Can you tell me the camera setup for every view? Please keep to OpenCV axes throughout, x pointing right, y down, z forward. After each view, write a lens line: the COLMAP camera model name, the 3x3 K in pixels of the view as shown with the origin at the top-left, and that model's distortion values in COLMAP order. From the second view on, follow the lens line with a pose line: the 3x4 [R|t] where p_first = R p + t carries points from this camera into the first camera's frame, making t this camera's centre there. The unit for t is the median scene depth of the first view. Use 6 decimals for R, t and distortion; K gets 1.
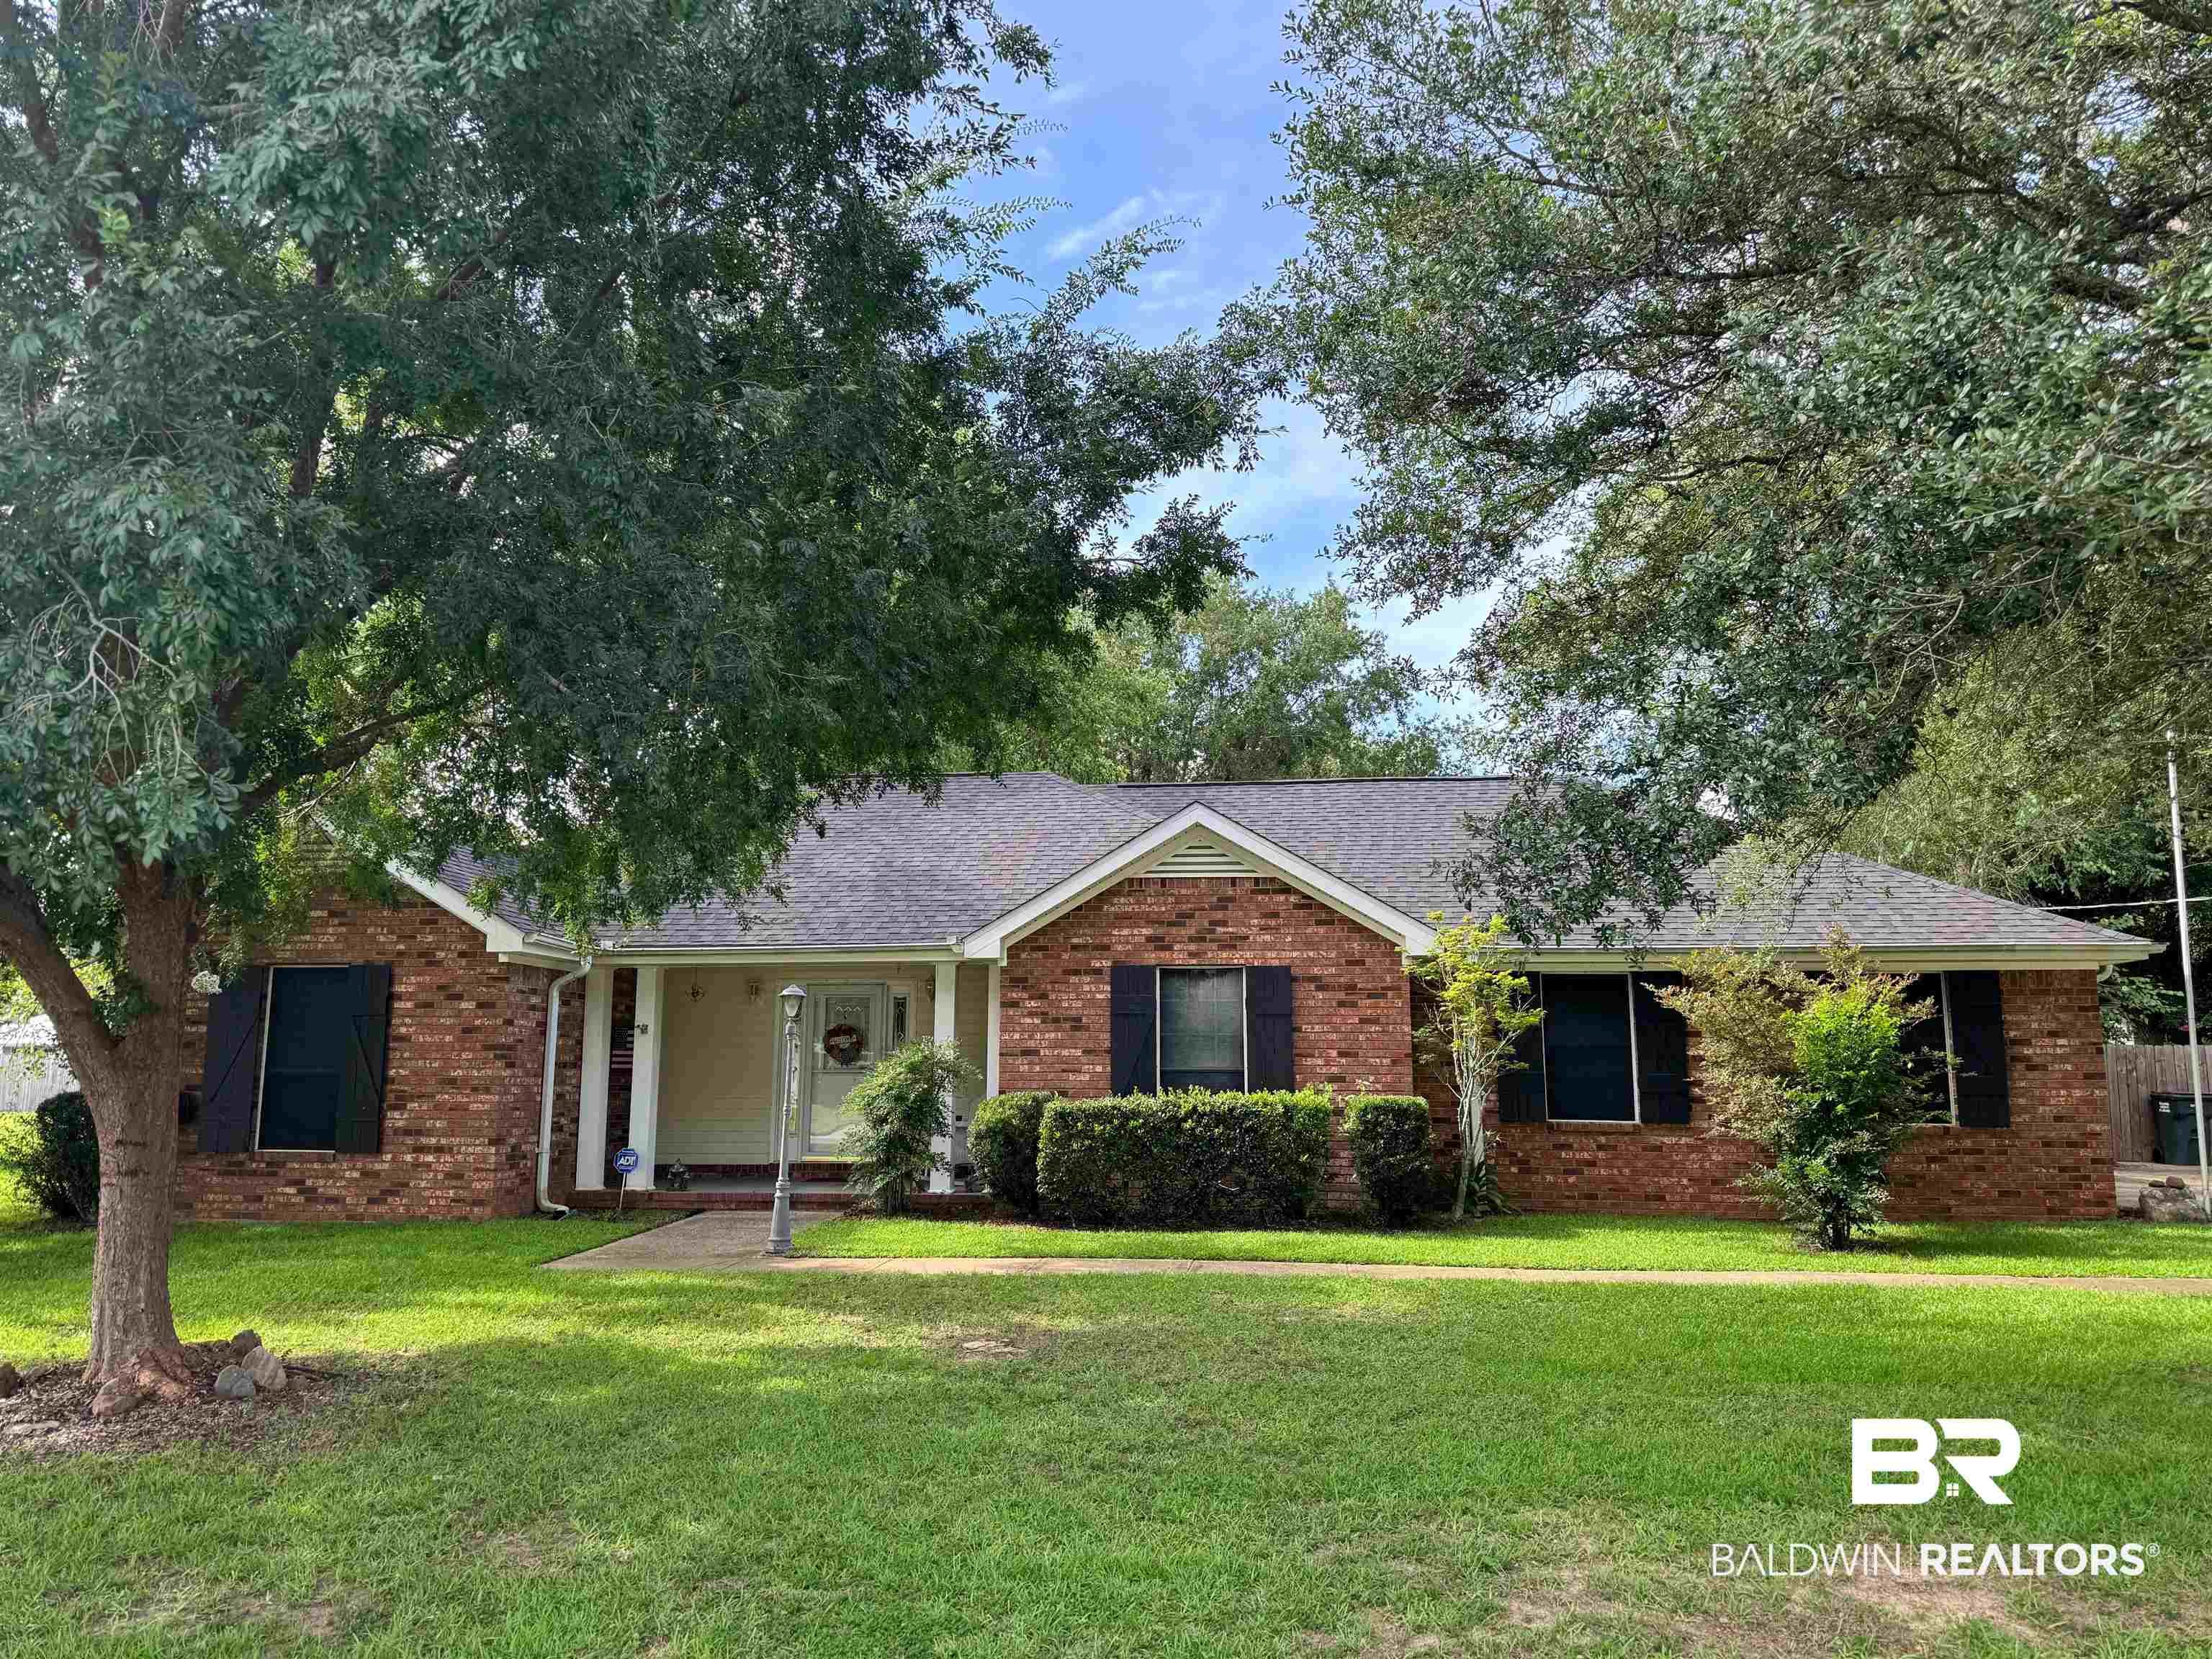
lens RADIAL K [[1582.5, 0, 1107.4], [0, 1582.5, 808.2], [0, 0, 1]] dist [0.076515, -0.065822]
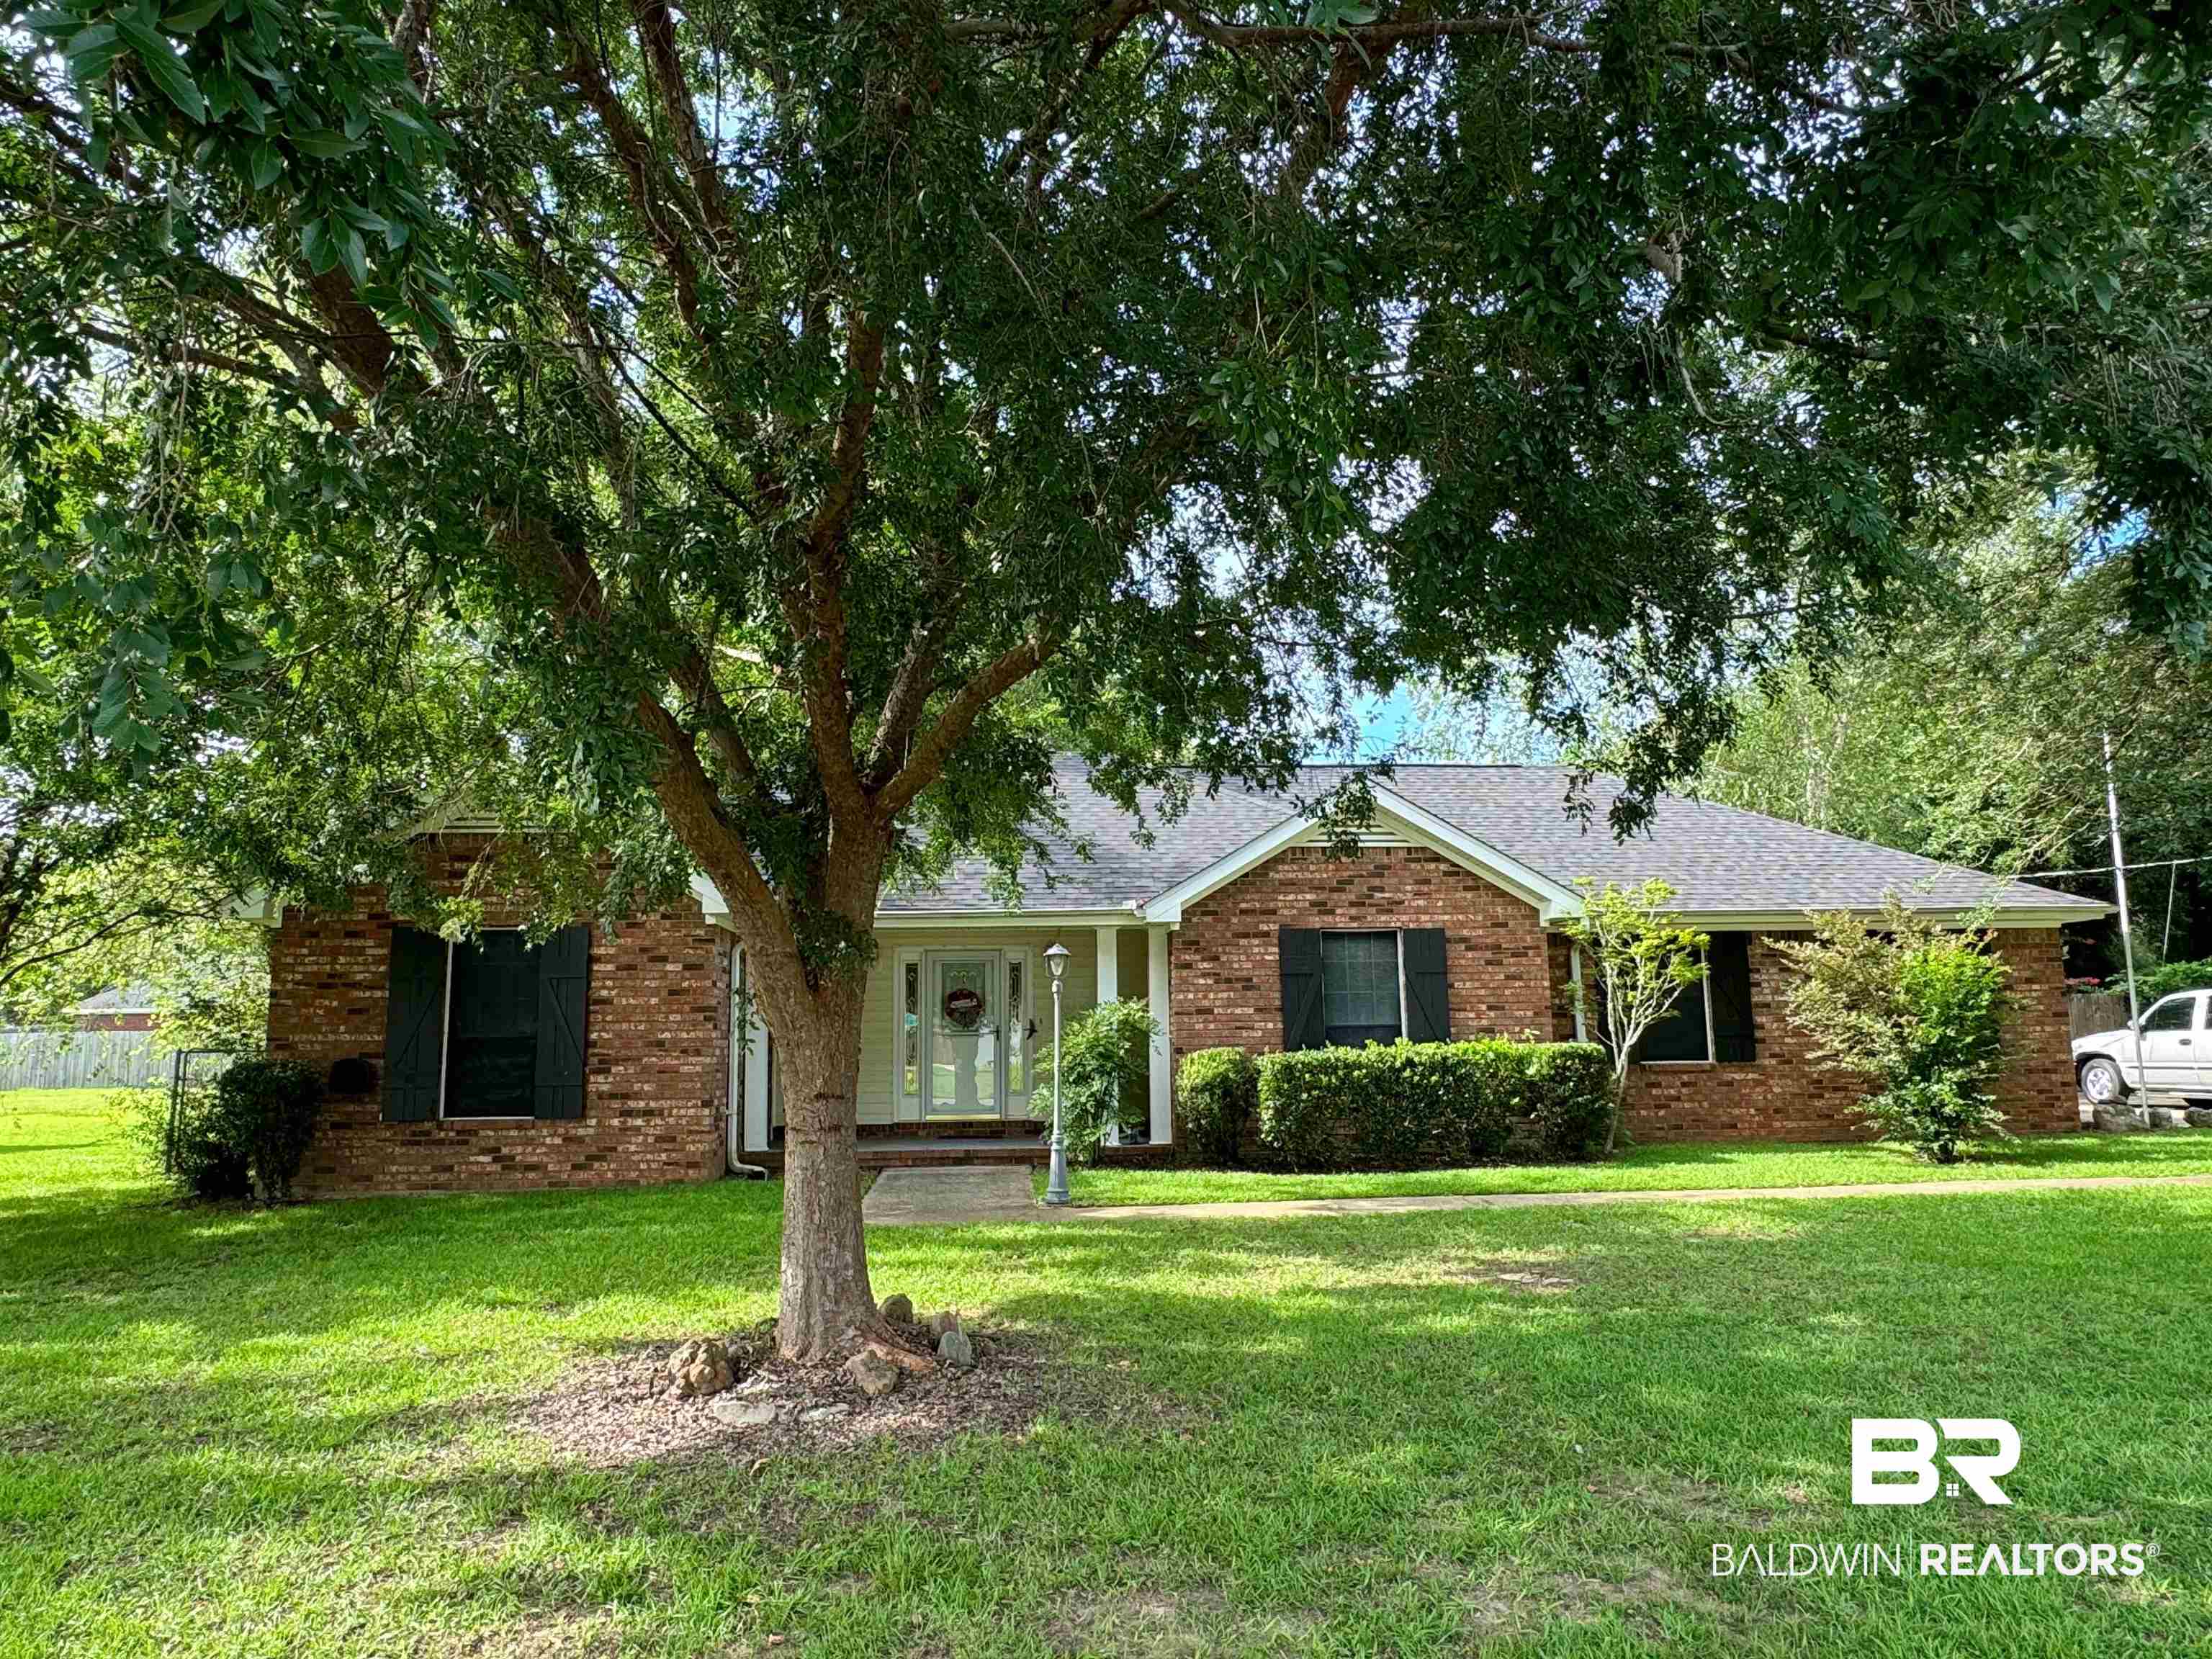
lens RADIAL K [[1411.1, 0, 1107.2], [0, 1411.1, 831.2], [0, 0, 1]] dist [-0.005103, 0.010098]
pose [[0.979888, 0.012132, 0.199178, -0.308665], [-0.015353, 0.999775, 0.014636, 0.022428], [-0.198956, -0.017400, 0.979854, 0.098004]]
